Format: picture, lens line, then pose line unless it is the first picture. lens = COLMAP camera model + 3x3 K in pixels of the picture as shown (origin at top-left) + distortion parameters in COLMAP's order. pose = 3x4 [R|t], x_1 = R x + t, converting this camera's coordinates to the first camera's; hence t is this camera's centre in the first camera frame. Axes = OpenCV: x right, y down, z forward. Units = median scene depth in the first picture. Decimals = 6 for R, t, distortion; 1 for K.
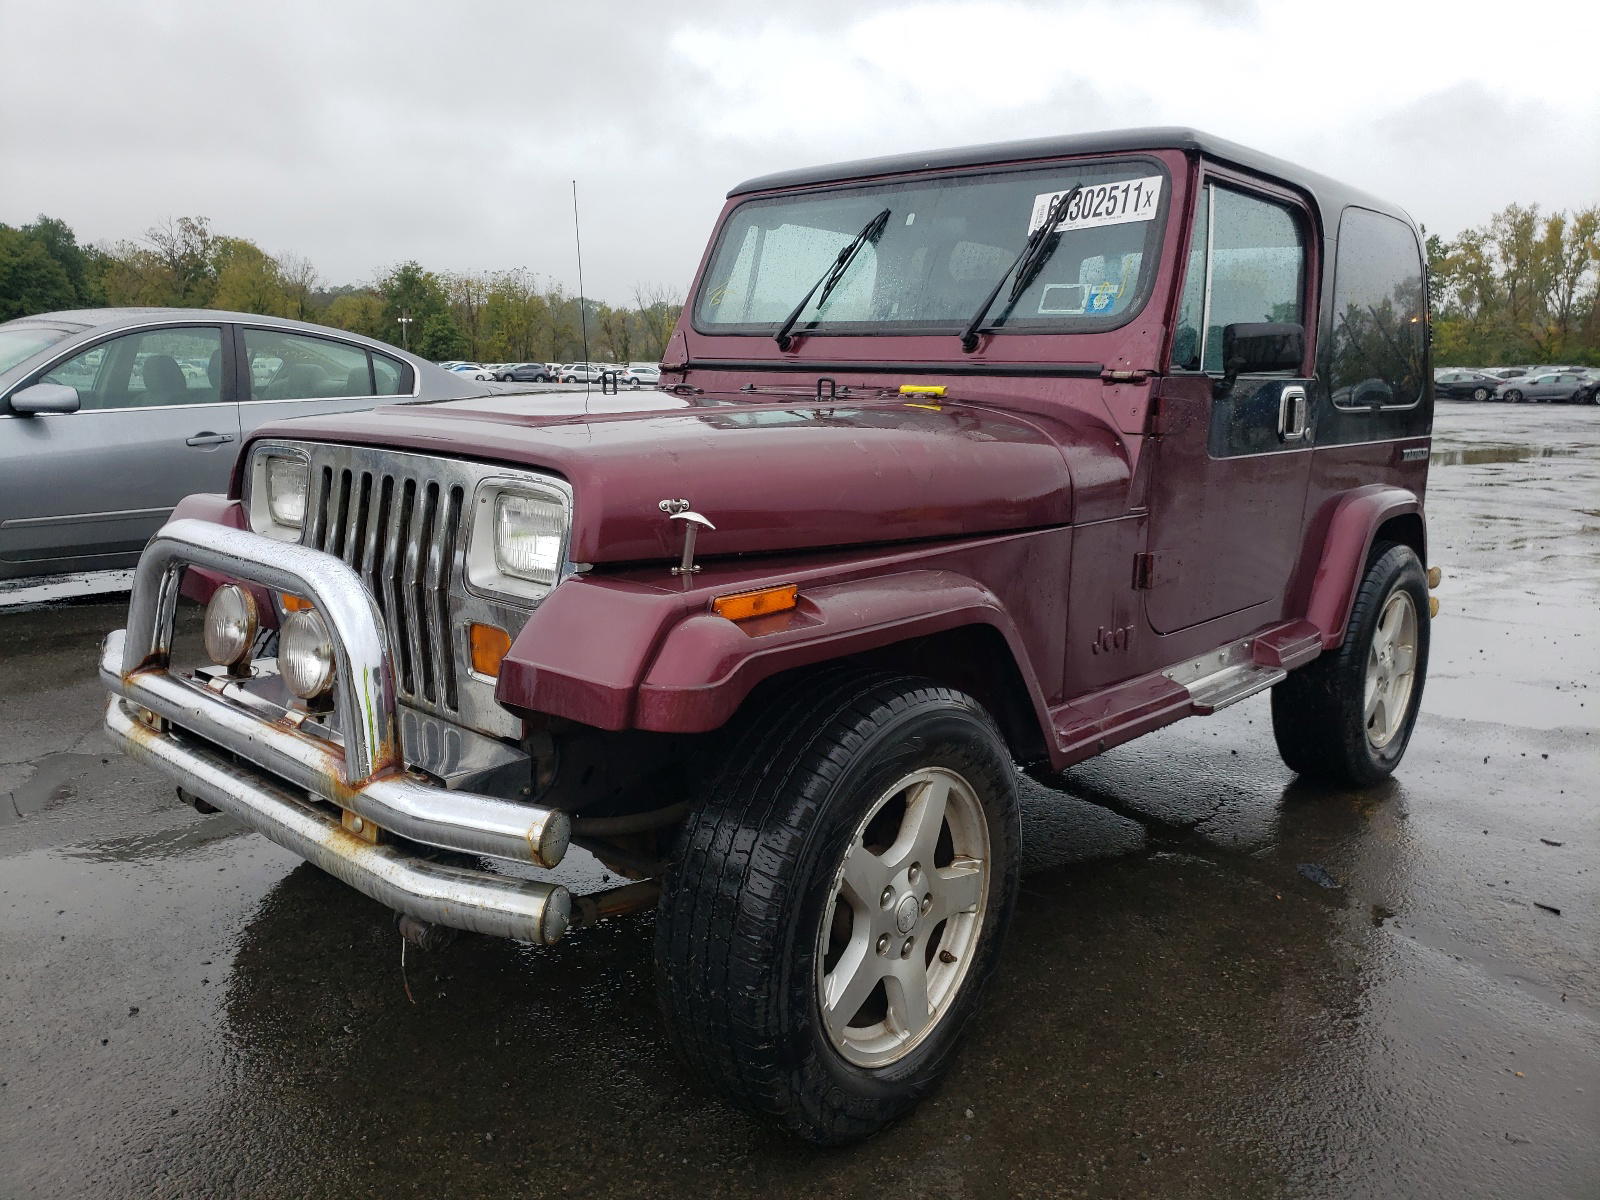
lens RADIAL K [[1252.5, 0, 800.0], [0, 1252.5, 600.0], [0, 0, 1]] dist [0.002345, -0.001340]
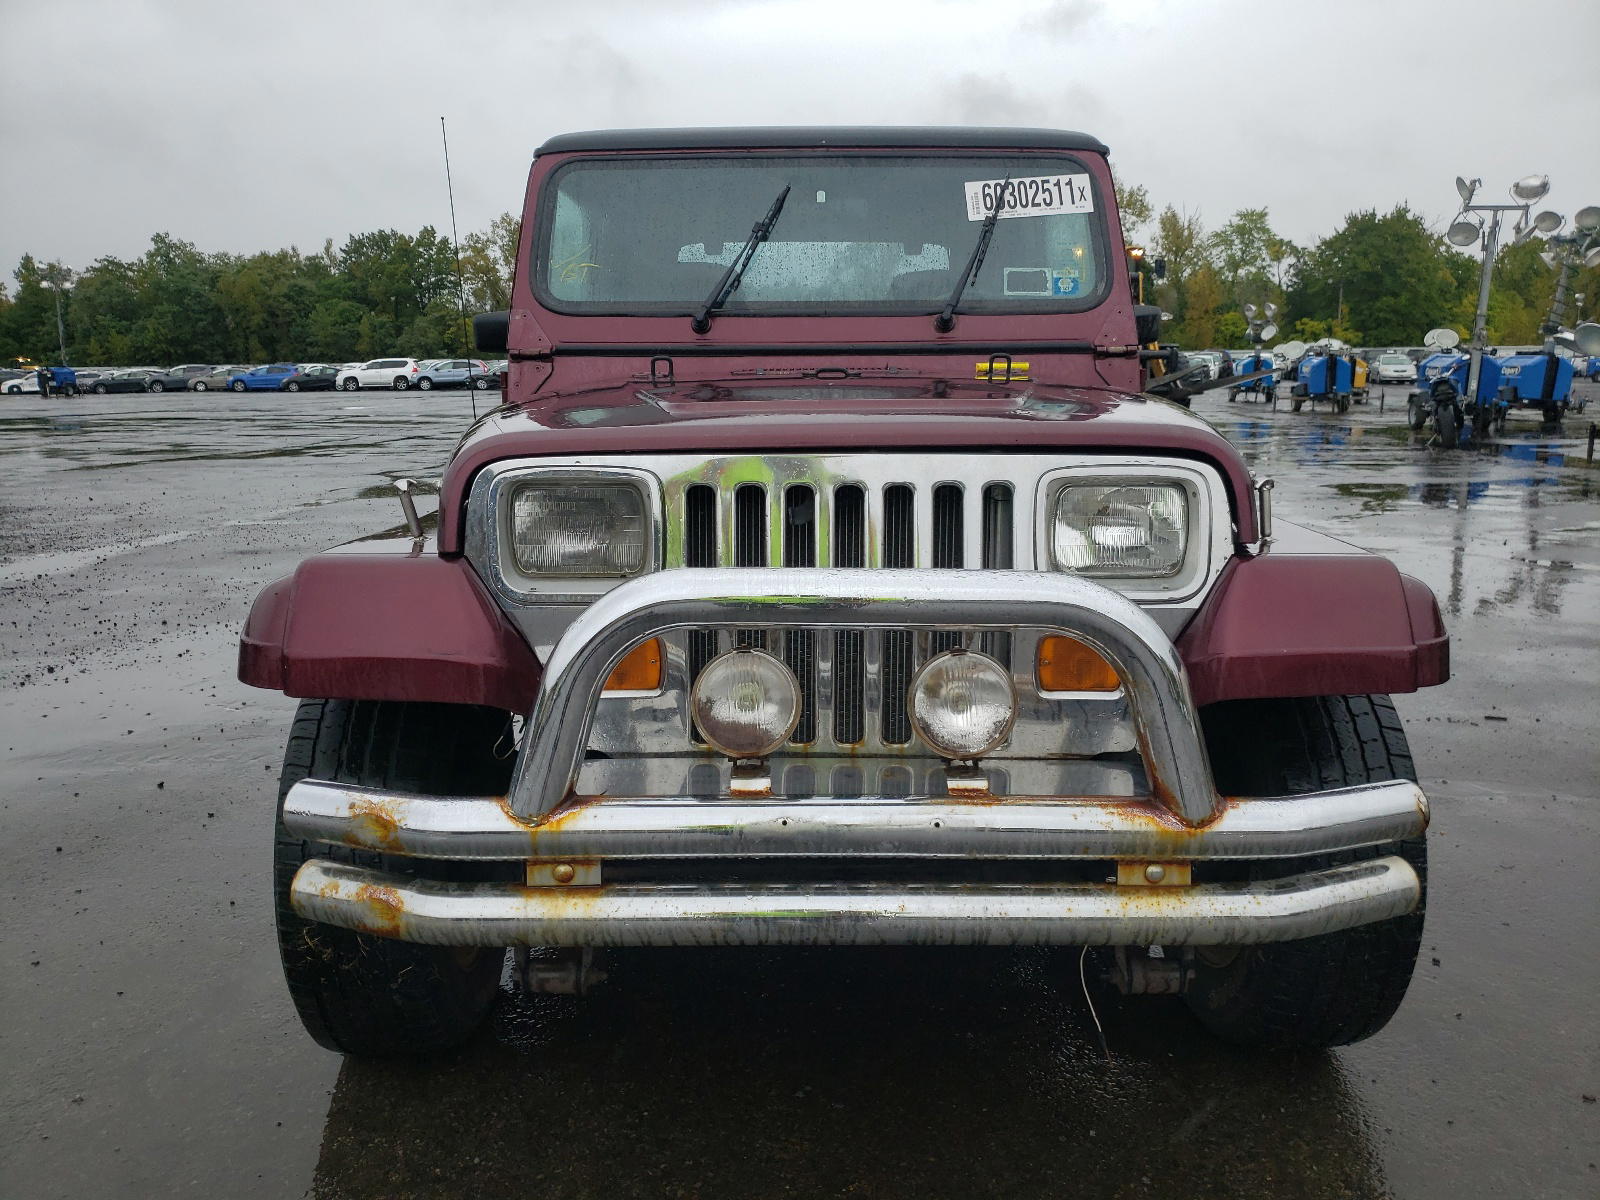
lens RADIAL K [[1222.5, 0, 801.3], [0, 1222.5, 628.4], [0, 0, 1]] dist [0.007412, 0.003055]
pose [[0.727640, -0.163730, 0.666132, -0.671789], [0.143556, 0.985940, 0.085525, -0.061361], [-0.670769, 0.033396, 0.740914, 0.347031]]
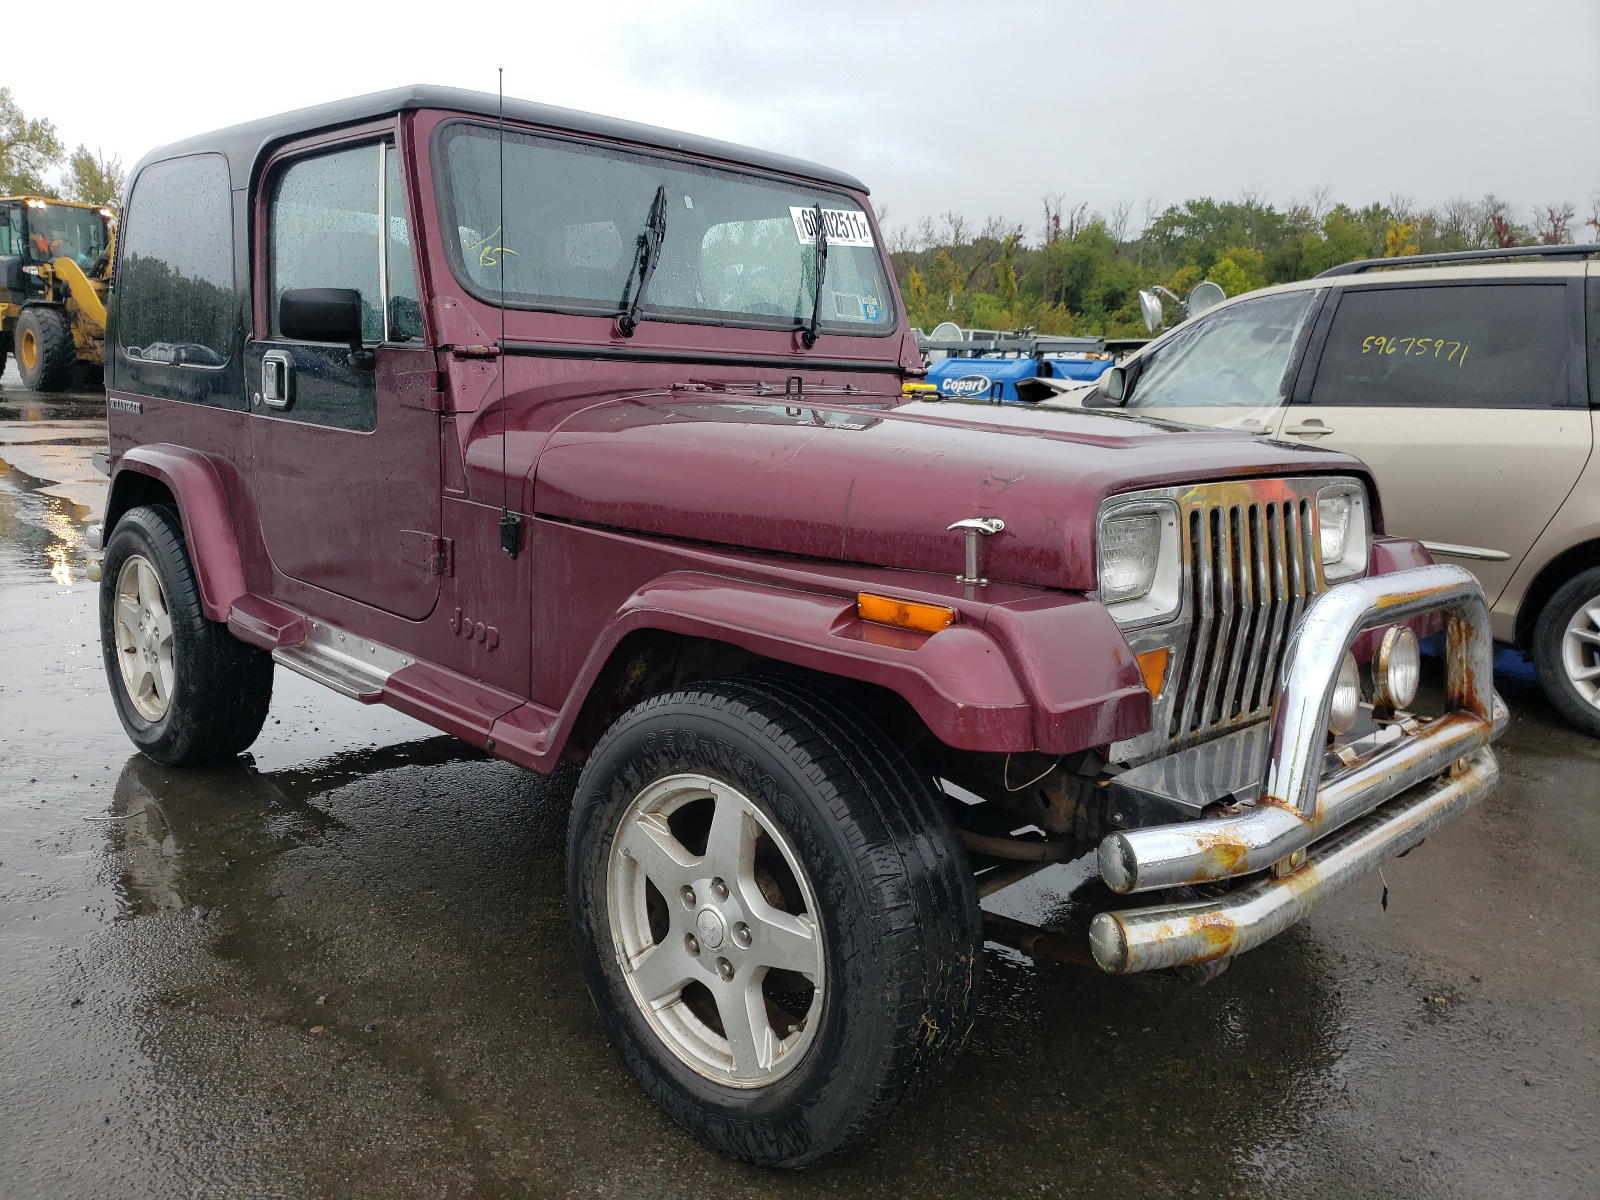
lens RADIAL K [[1222.5, 0, 801.3], [0, 1222.5, 628.4], [0, 0, 1]] dist [0.007412, 0.003055]
pose [[0.053403, -0.224572, 0.972993, -0.975879], [0.137337, 0.966776, 0.215600, -0.195438], [-0.989084, 0.122114, 0.082470, 0.961503]]
